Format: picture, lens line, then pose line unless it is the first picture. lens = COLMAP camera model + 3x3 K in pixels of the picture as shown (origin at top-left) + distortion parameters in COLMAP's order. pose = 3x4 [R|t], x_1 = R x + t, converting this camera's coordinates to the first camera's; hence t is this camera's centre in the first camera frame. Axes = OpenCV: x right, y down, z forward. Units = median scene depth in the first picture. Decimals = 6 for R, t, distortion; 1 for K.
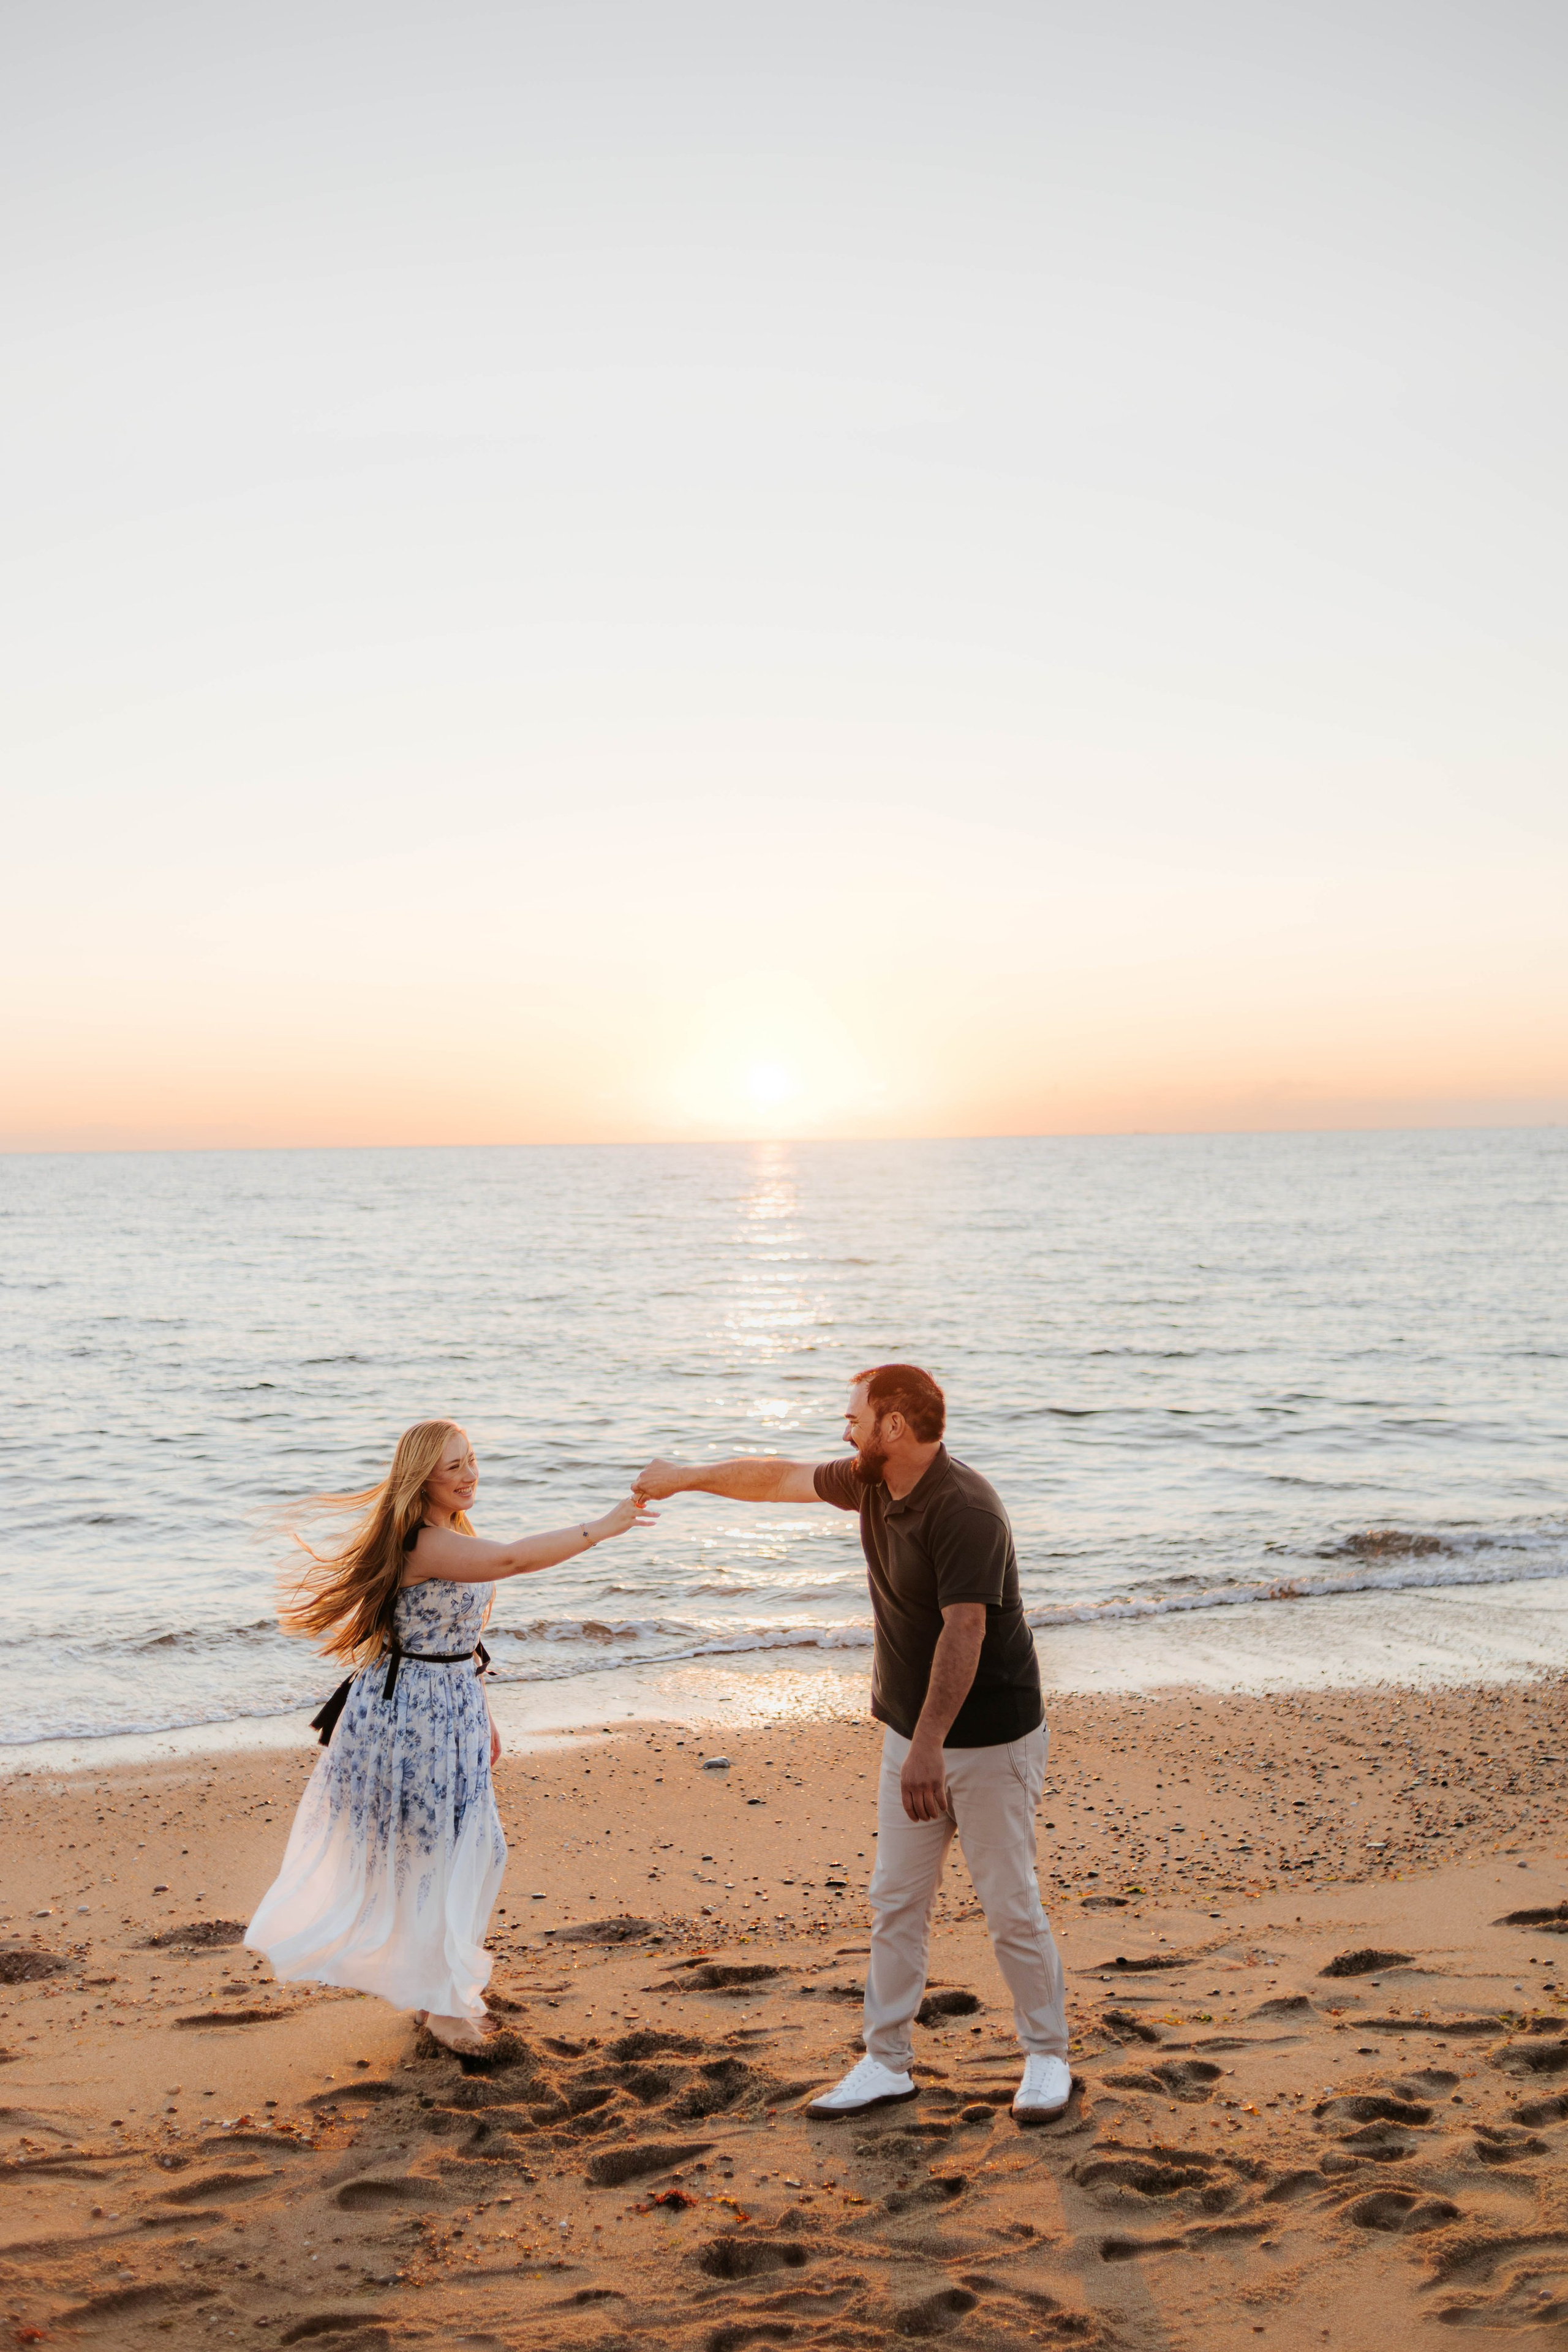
lens RADIAL K [[2226.7, 0, 804.8], [0, 2226.7, 1152.2], [0, 0, 1]] dist [0.002341, 0.000000]
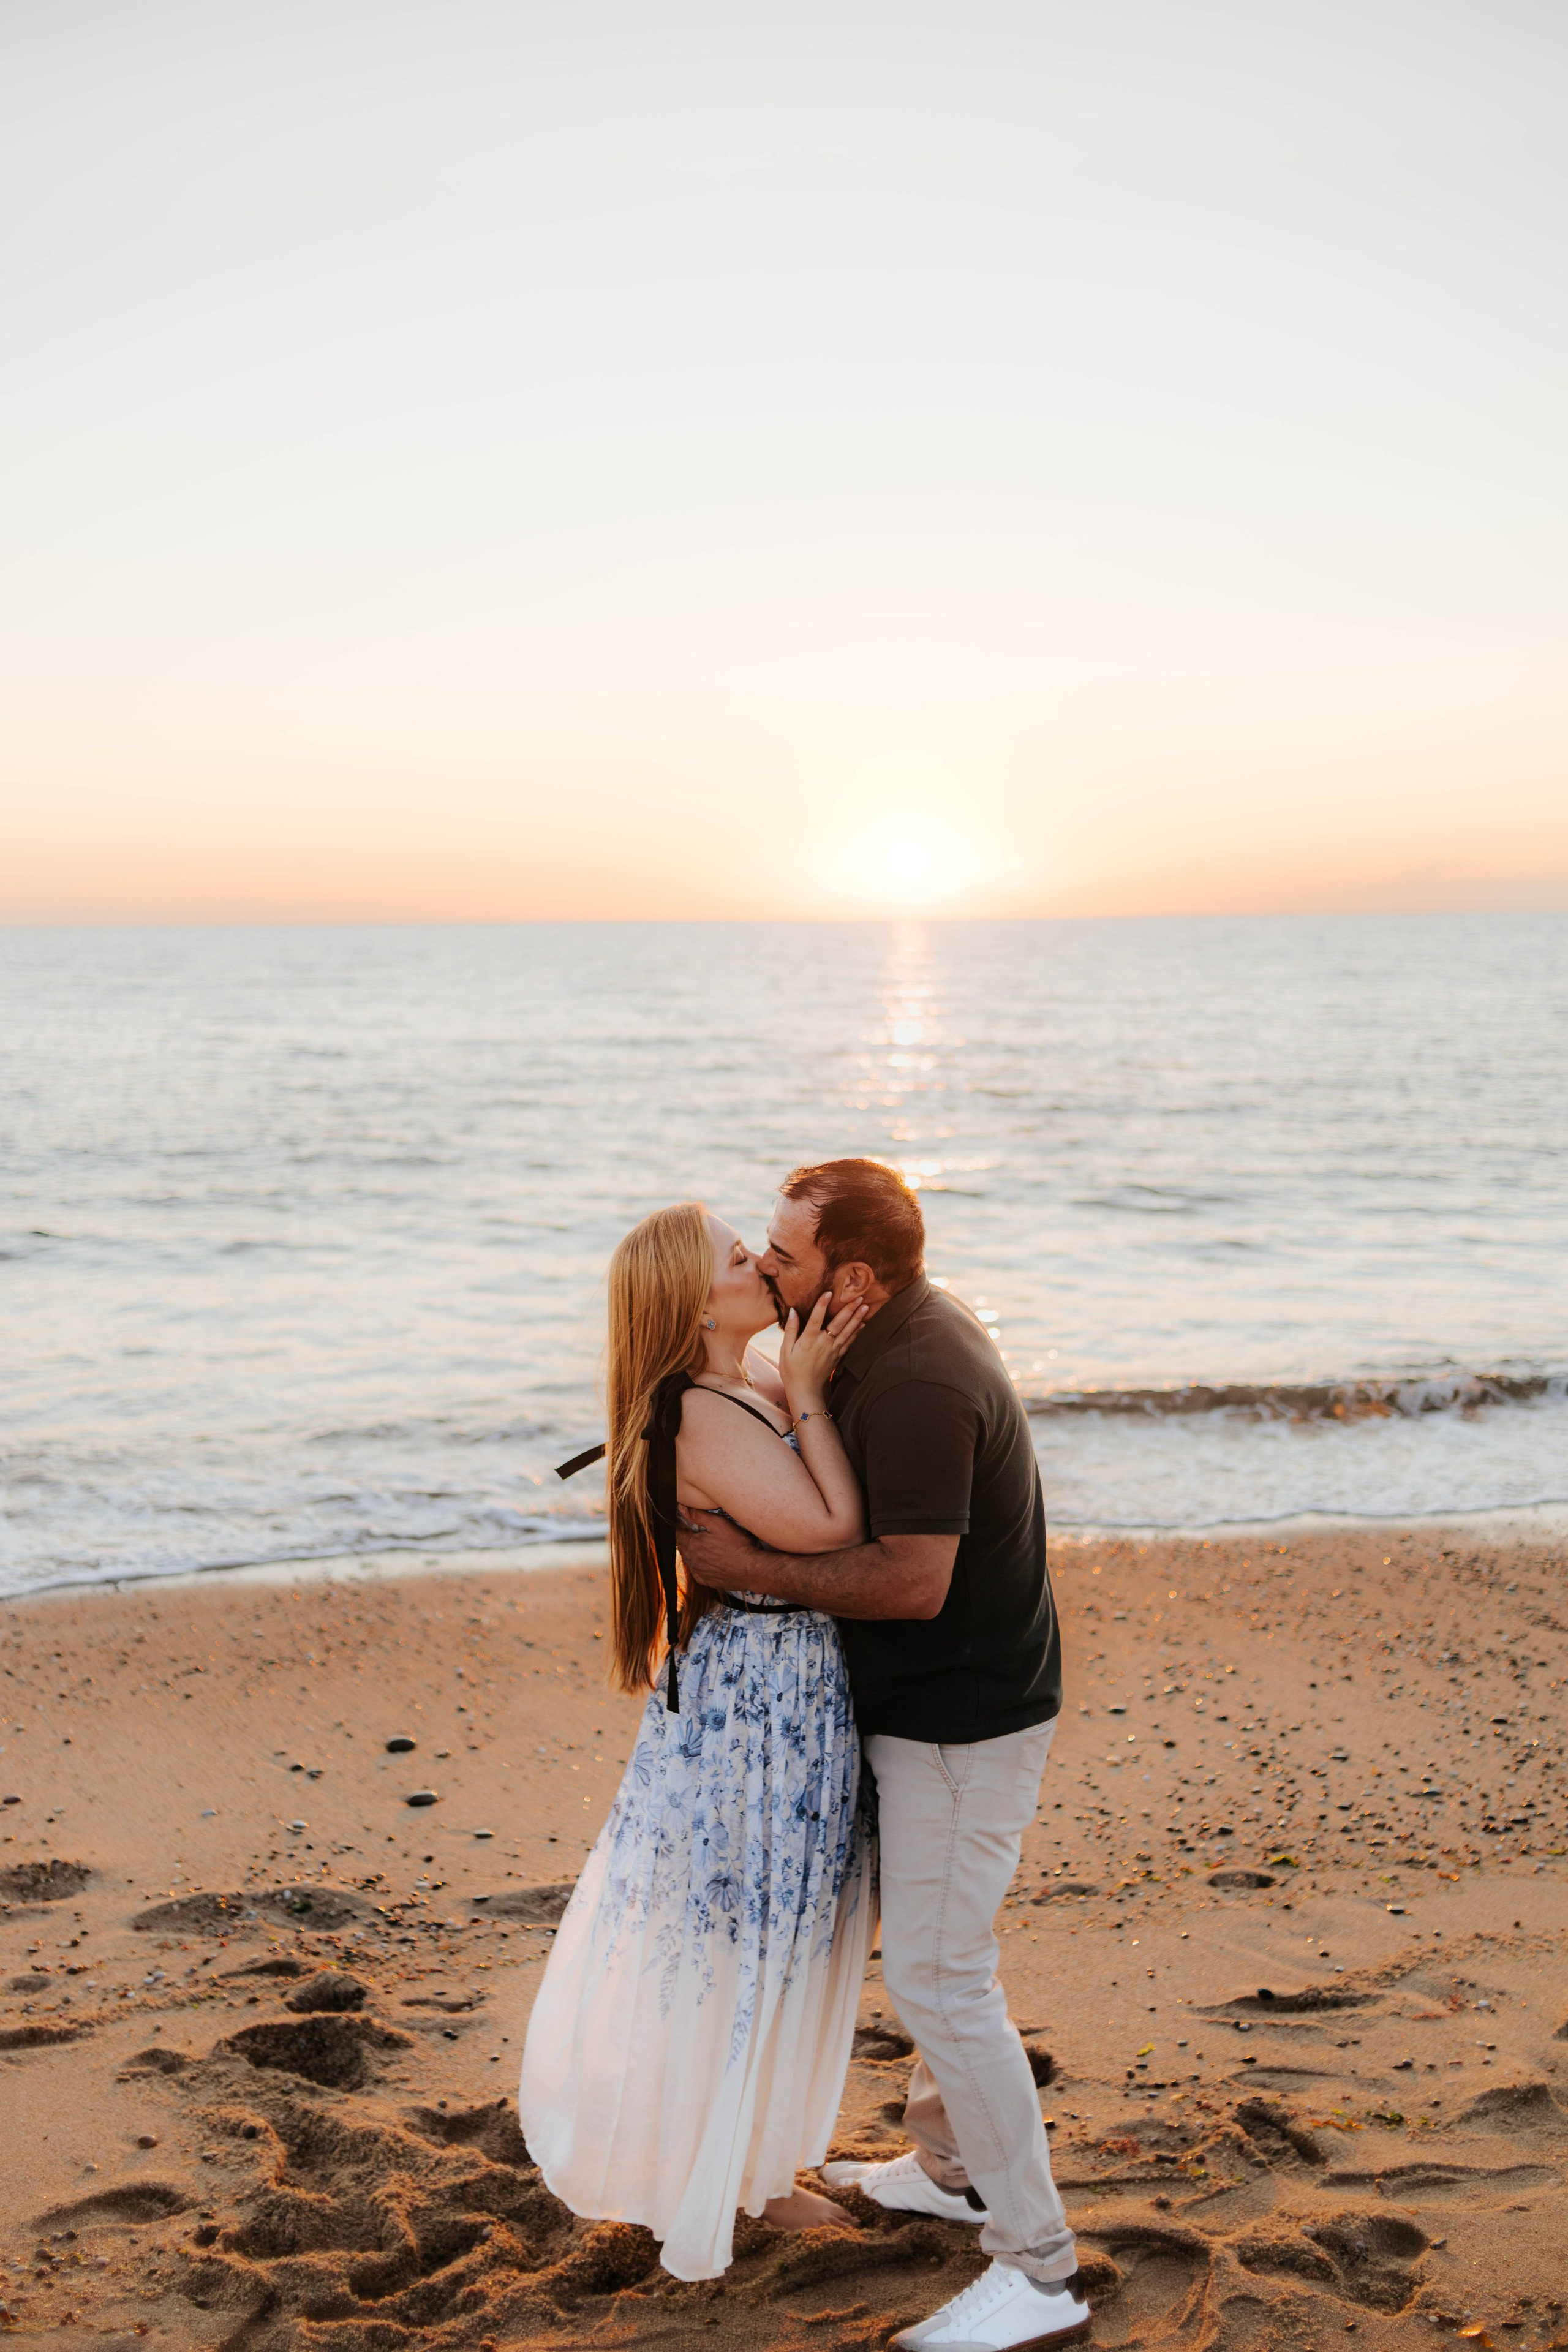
lens RADIAL K [[2226.7, 0, 791.3], [0, 2226.7, 1193.2], [0, 0, 1]] dist [0.002341, 0.000000]
pose [[0.997678, 0.015123, -0.066410, 0.033723], [-0.007271, 0.993114, 0.116929, 0.030749], [0.067721, -0.116174, 0.990917, 0.303573]]
